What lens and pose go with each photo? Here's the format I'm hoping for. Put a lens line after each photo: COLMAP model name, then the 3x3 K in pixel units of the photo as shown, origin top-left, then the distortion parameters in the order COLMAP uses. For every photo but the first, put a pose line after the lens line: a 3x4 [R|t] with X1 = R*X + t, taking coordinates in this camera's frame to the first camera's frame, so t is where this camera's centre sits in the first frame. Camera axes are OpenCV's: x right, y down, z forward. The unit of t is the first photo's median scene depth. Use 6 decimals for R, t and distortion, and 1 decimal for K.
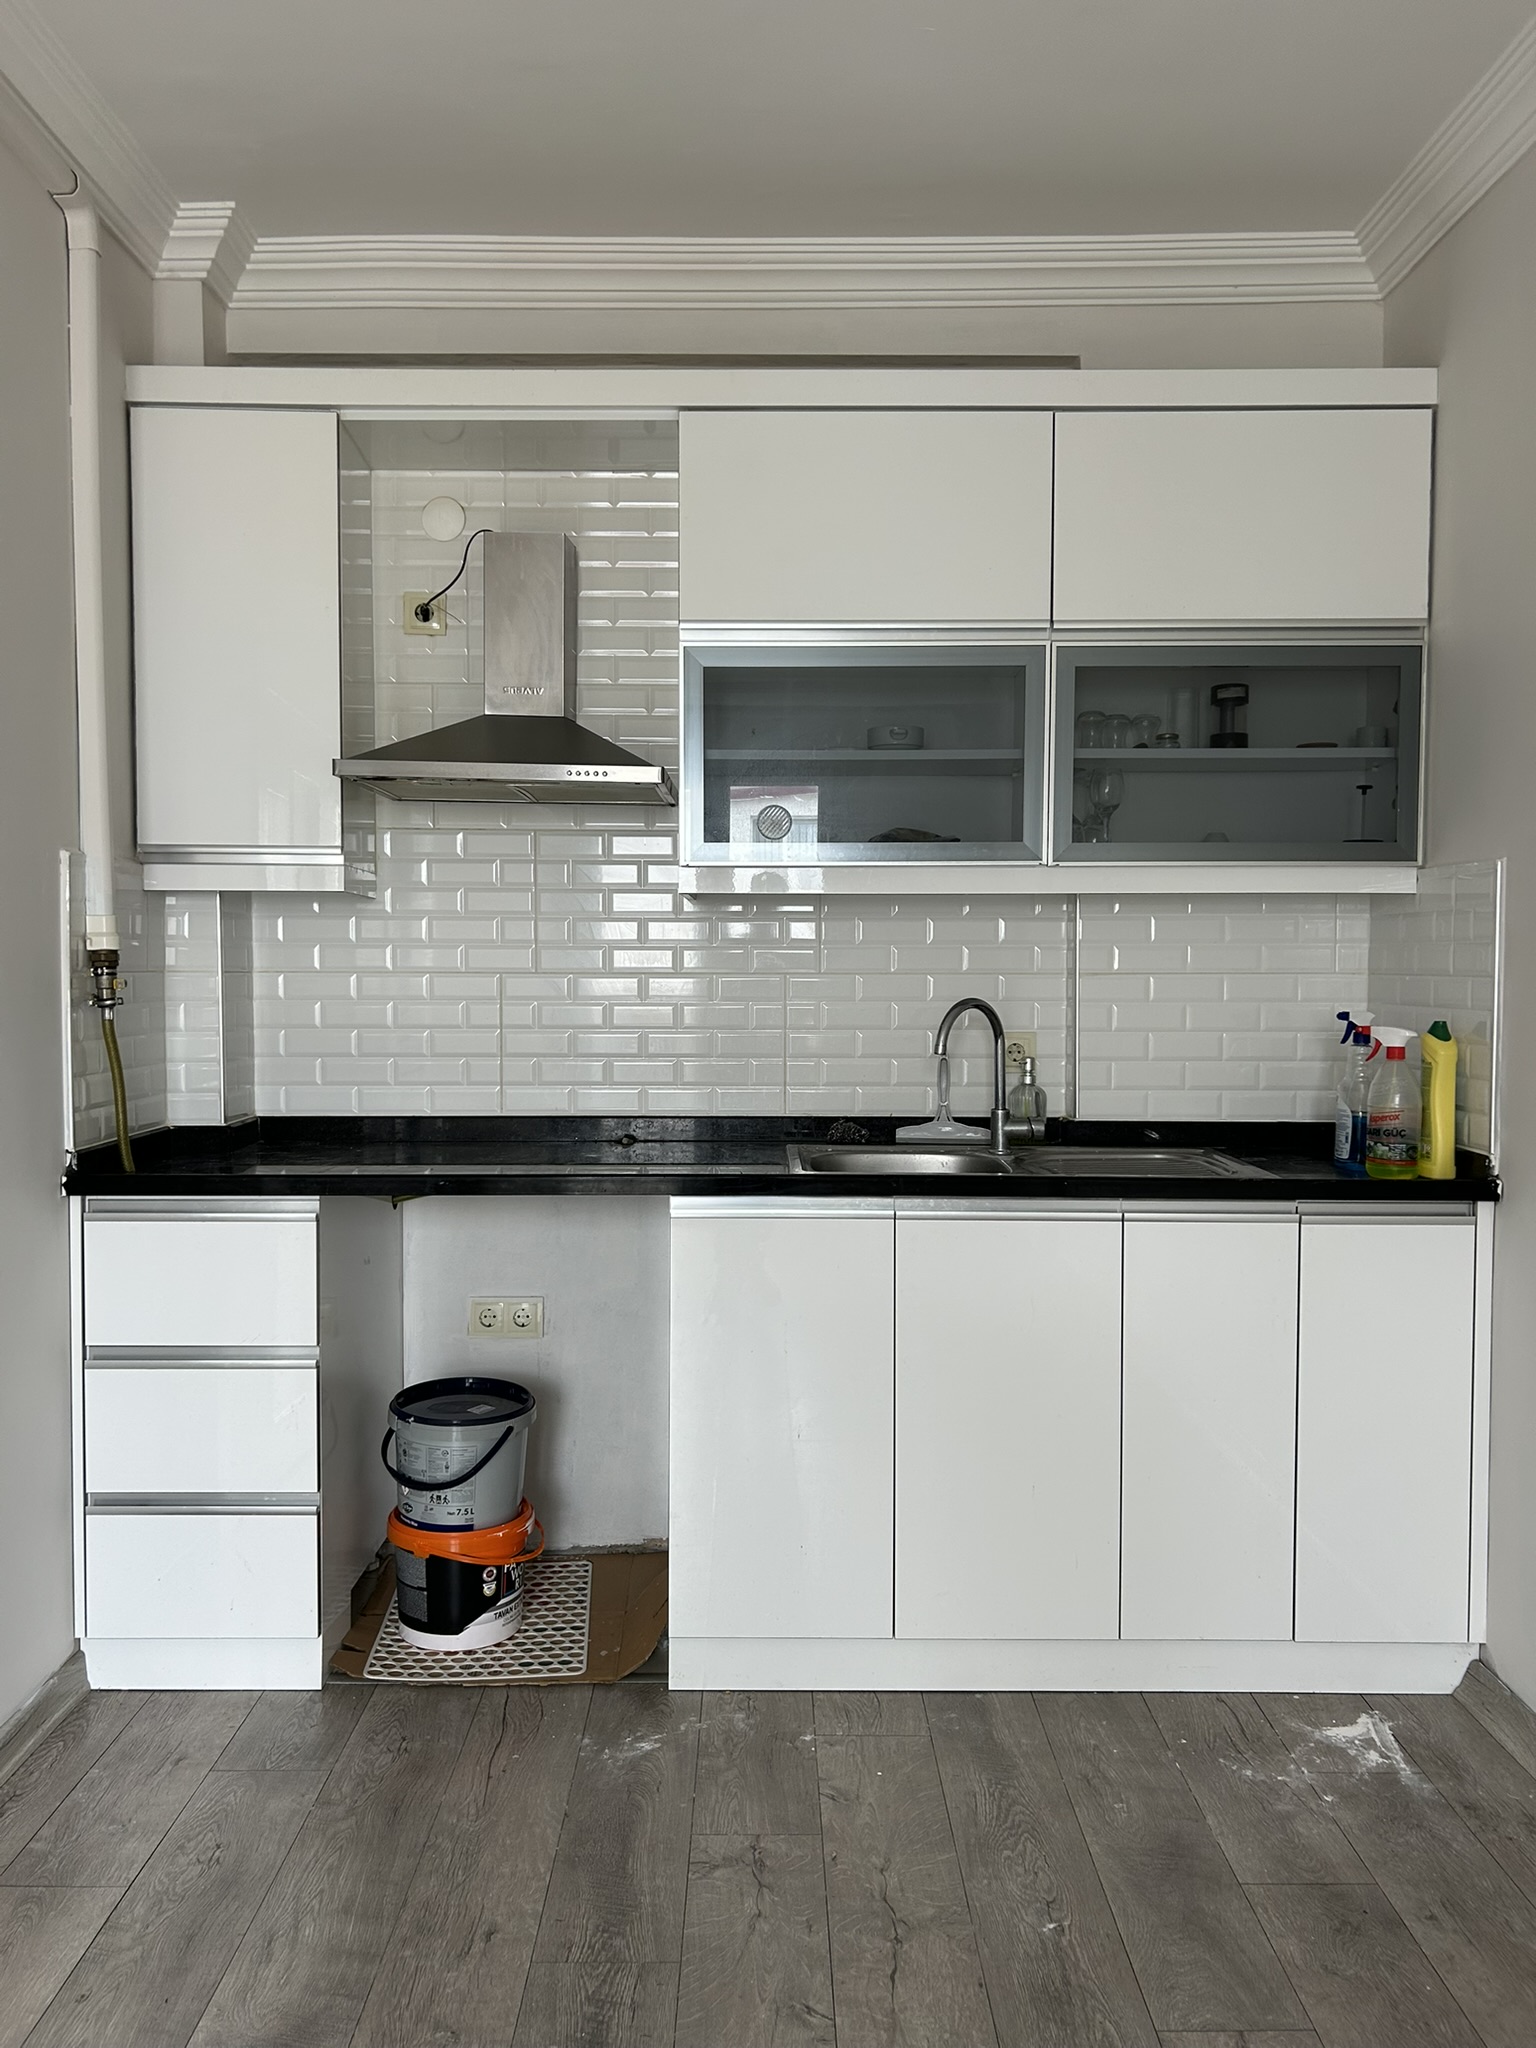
lens RADIAL K [[1520.7, 0, 767.9], [0, 1520.7, 1038.2], [0, 0, 1]] dist [0.030629, -0.005986]
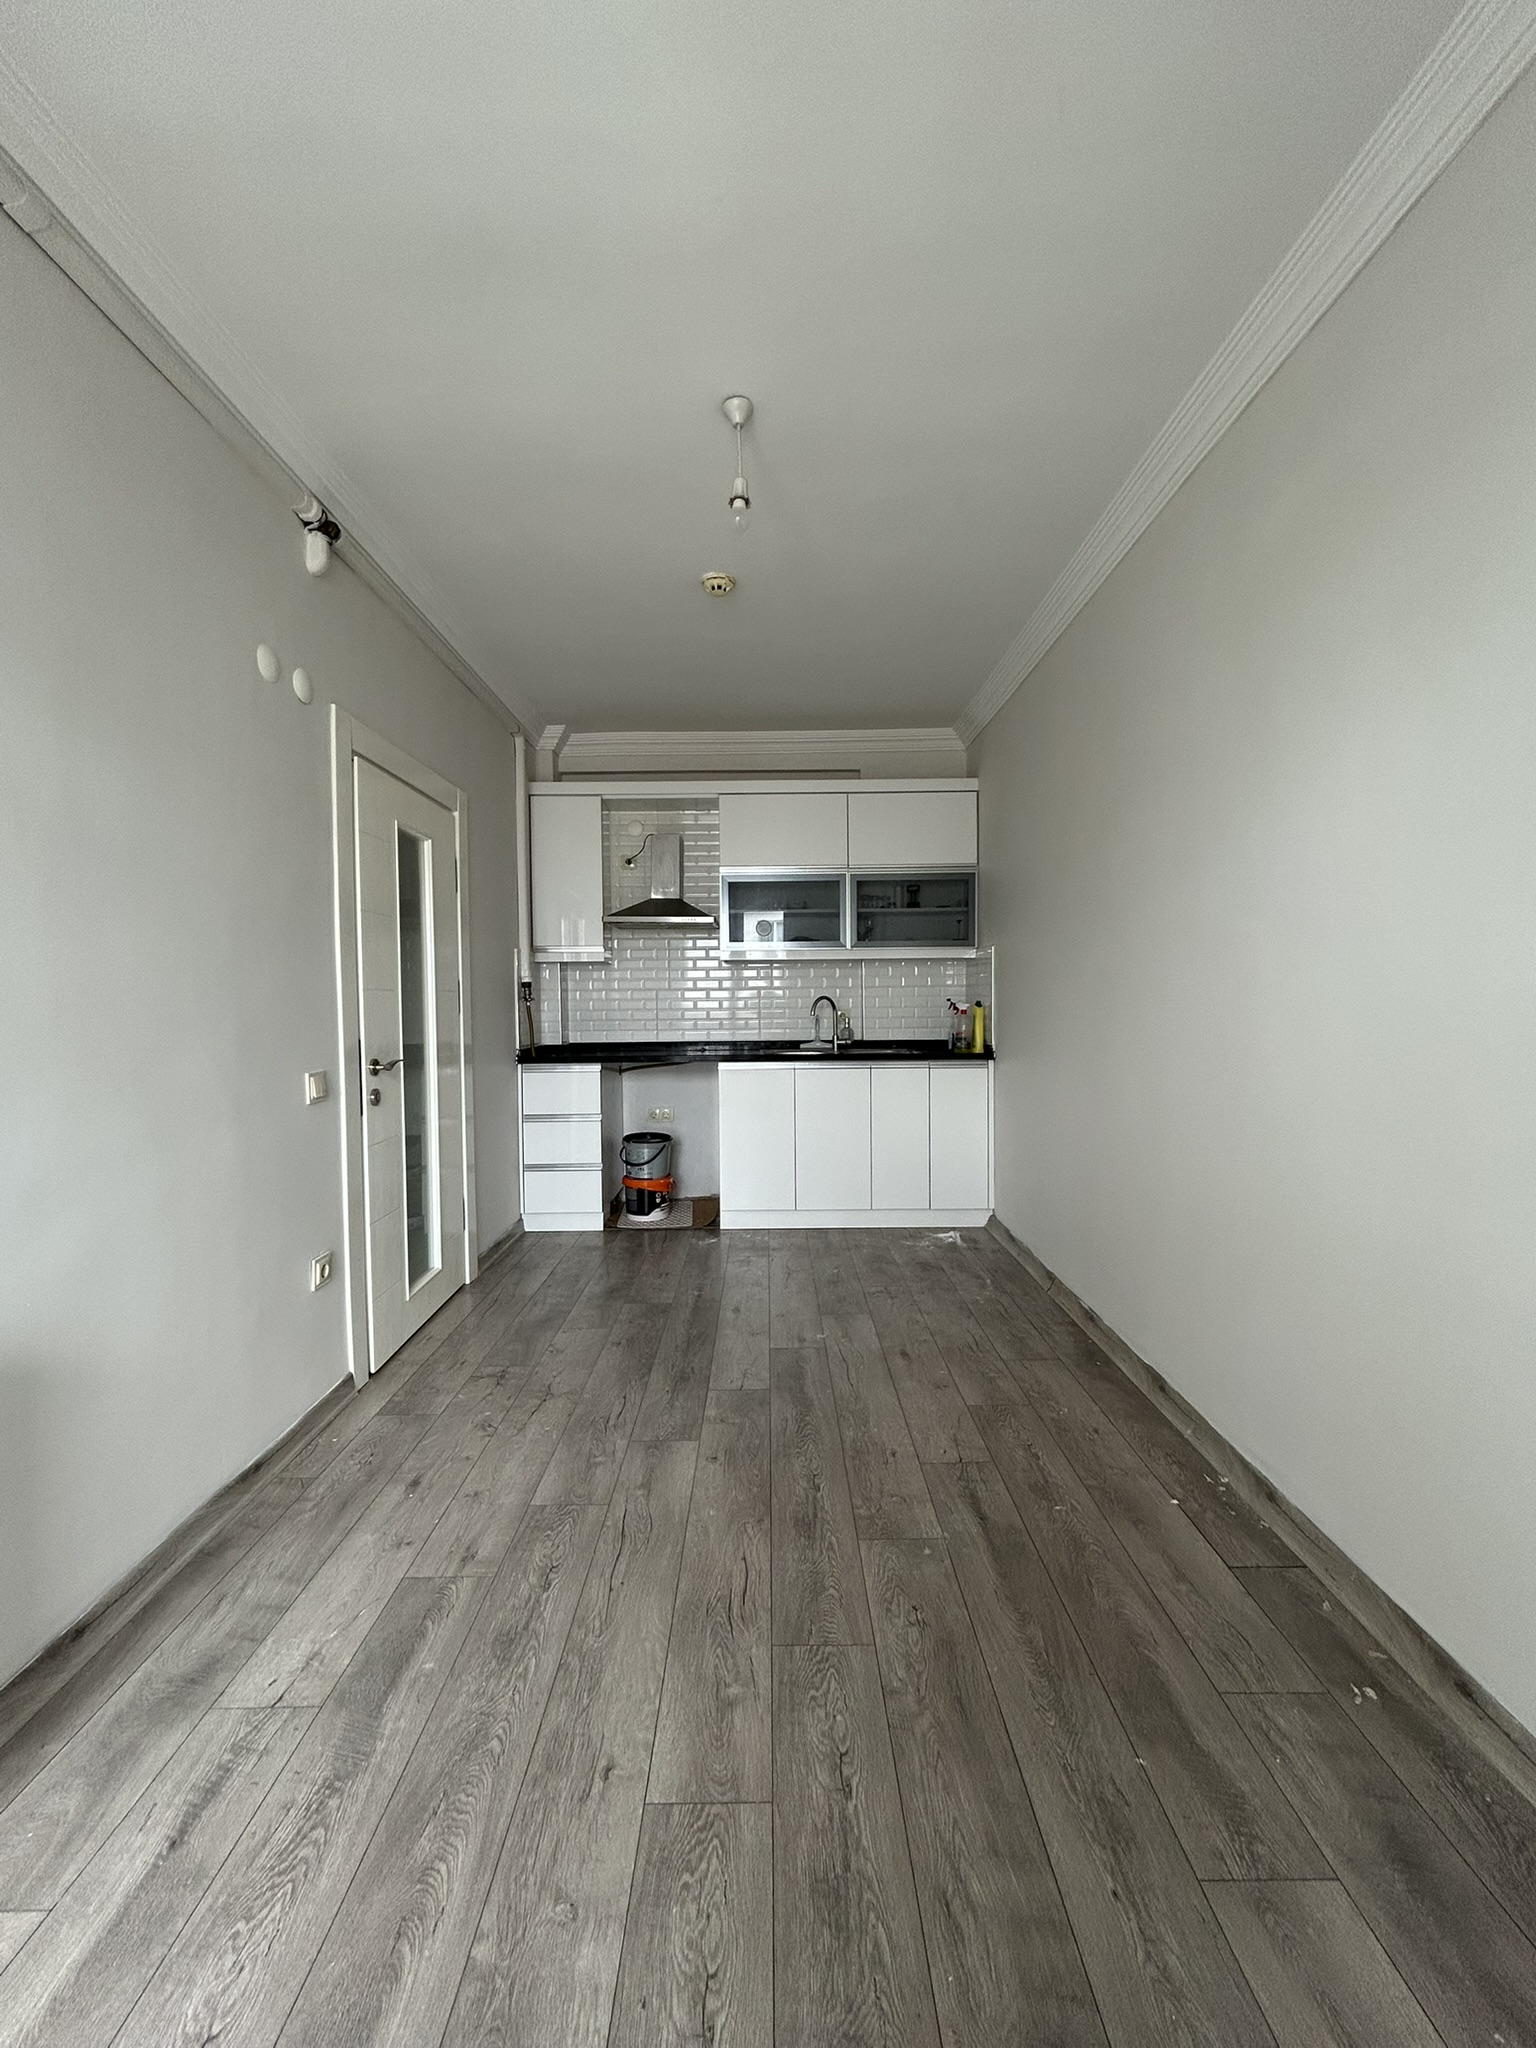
lens RADIAL K [[824.8, 0, 770.8], [0, 824.8, 1024.1], [0, 0, 1]] dist [-0.001787, 0.001833]
pose [[0.999927, -0.012074, -0.000272, 0.035571], [0.012066, 0.999714, -0.020649, 0.058552], [0.000522, 0.020645, 0.999787, -0.557186]]
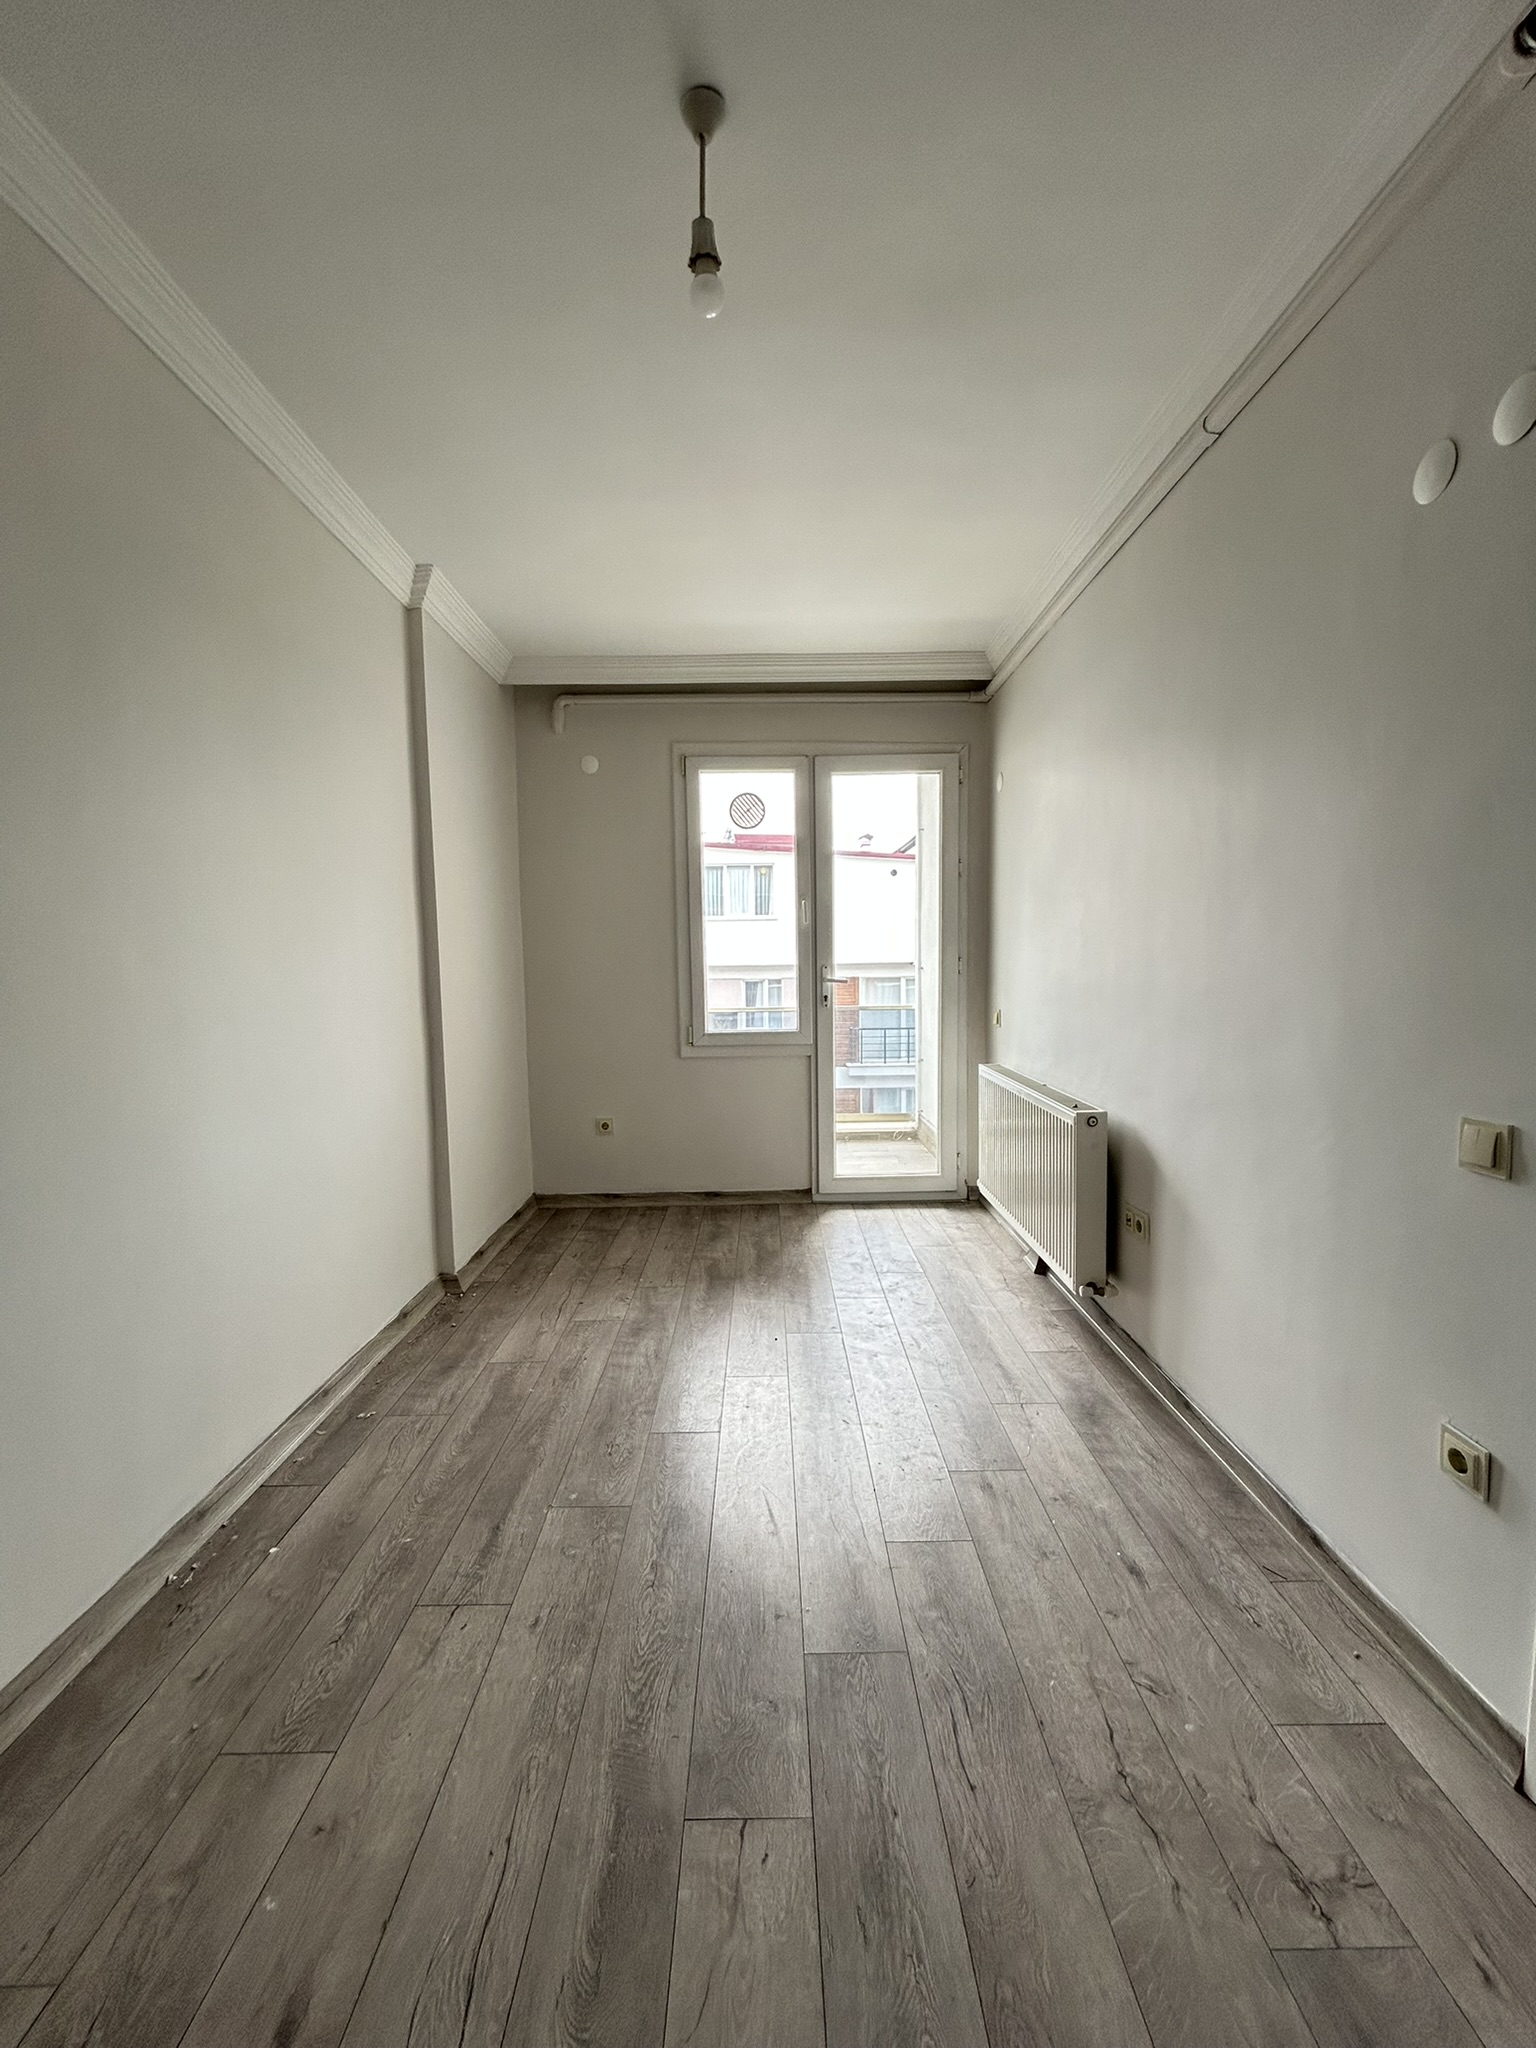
lens RADIAL K [[824.8, 0, 778.4], [0, 824.8, 1017.8], [0, 0, 1]] dist [-0.001787, 0.001833]
pose [[-0.999860, 0.012204, -0.011416, -0.038721], [0.010692, 0.992189, 0.124287, -0.066760], [0.012844, 0.124148, -0.992181, 1.145155]]
